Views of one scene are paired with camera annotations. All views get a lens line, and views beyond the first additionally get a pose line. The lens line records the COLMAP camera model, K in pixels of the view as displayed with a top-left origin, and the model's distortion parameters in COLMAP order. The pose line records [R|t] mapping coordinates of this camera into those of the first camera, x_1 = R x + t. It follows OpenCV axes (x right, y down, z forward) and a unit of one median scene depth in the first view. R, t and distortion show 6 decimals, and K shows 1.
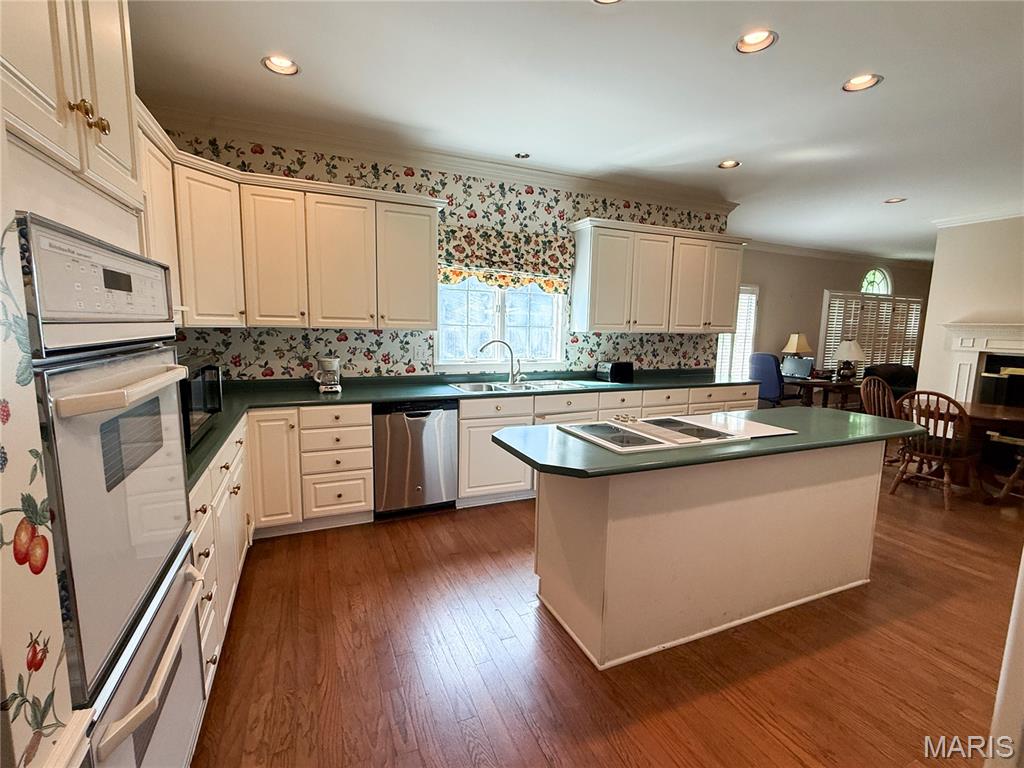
lens RADIAL K [[460.8, 0, 514.9], [0, 460.8, 382.9], [0, 0, 1]] dist [0.004382, -0.000140]
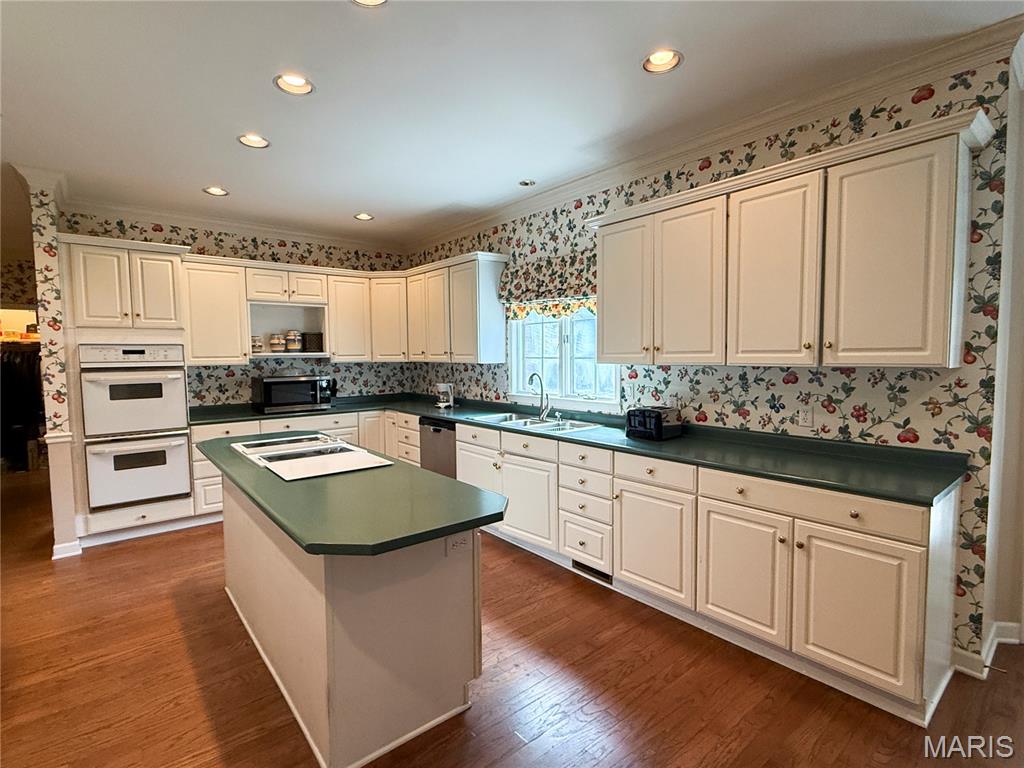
lens RADIAL K [[498.4, 0, 508.9], [0, 498.4, 384.6], [0, 0, 1]] dist [0.003543, -0.000514]
pose [[0.274825, 0.038157, -0.960737, 0.898683], [-0.103902, 0.994539, 0.009777, -0.068832], [0.955864, 0.097136, 0.277289, 0.625384]]
